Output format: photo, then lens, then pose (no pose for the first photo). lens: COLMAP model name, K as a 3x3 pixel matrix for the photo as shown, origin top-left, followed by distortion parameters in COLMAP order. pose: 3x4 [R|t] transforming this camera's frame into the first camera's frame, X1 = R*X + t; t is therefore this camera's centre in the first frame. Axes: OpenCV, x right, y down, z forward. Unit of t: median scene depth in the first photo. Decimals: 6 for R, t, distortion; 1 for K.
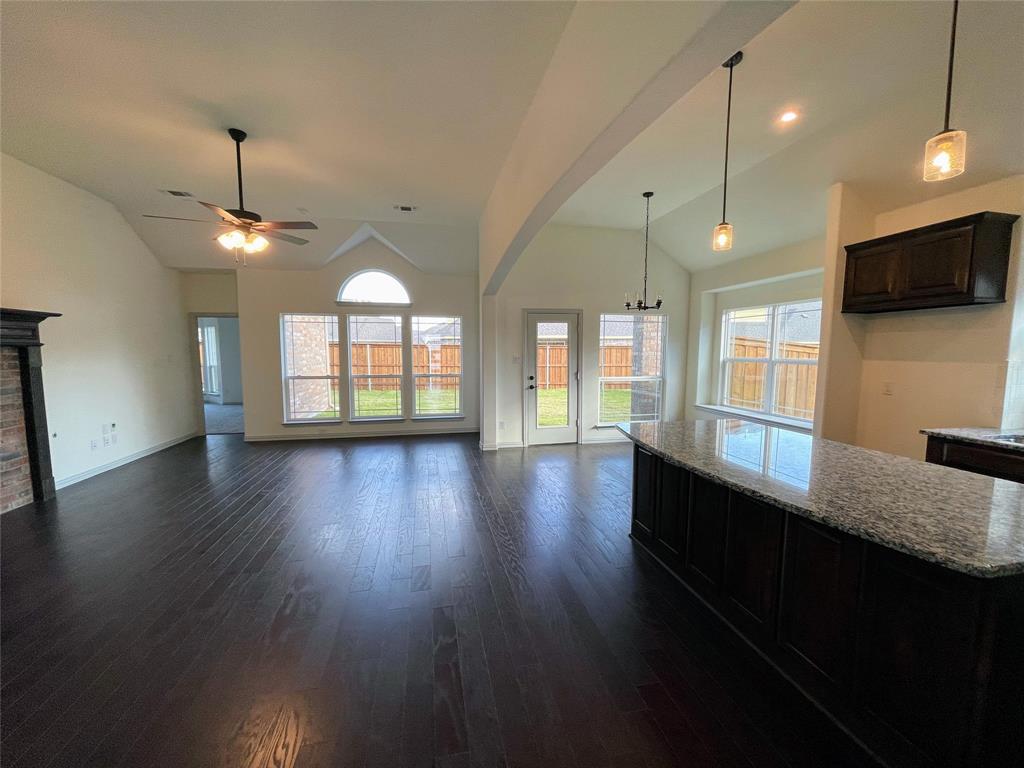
lens RADIAL K [[412.9, 0, 512.7], [0, 412.9, 388.0], [0, 0, 1]] dist [-0.002212, 0.000864]
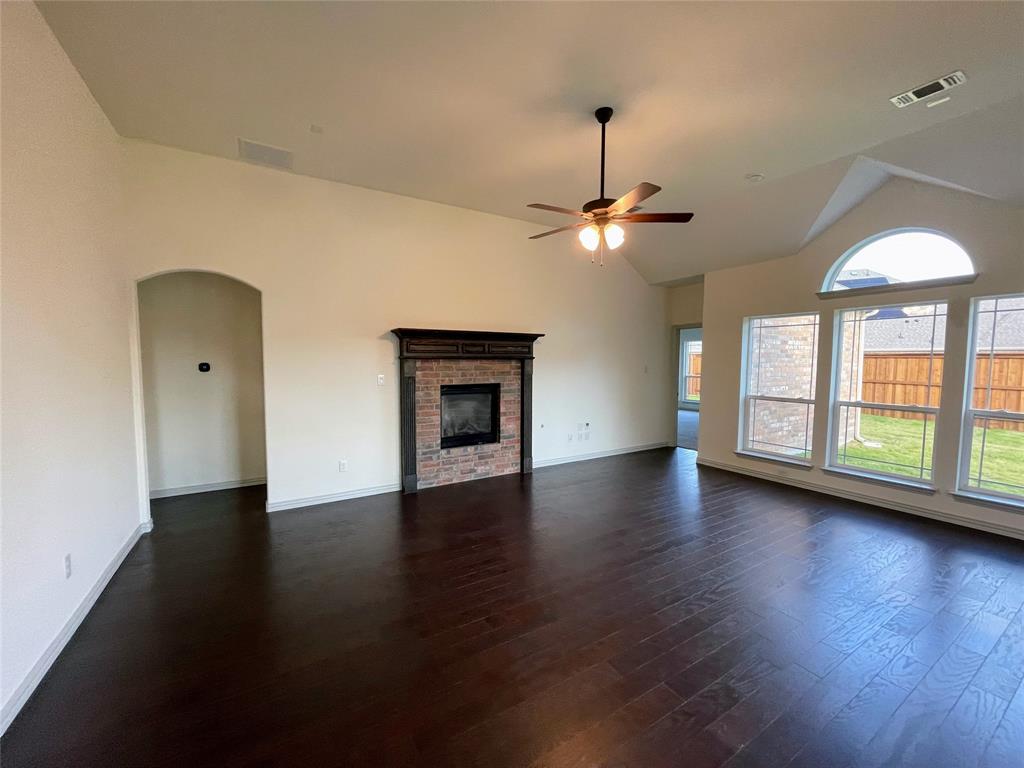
lens RADIAL K [[412.9, 0, 508.2], [0, 412.9, 390.3], [0, 0, 1]] dist [-0.002212, 0.000864]
pose [[0.326300, 0.069527, -0.942706, 0.083787], [-0.091118, 0.994961, 0.041842, -0.039280], [0.940864, 0.072244, 0.330991, 0.387453]]
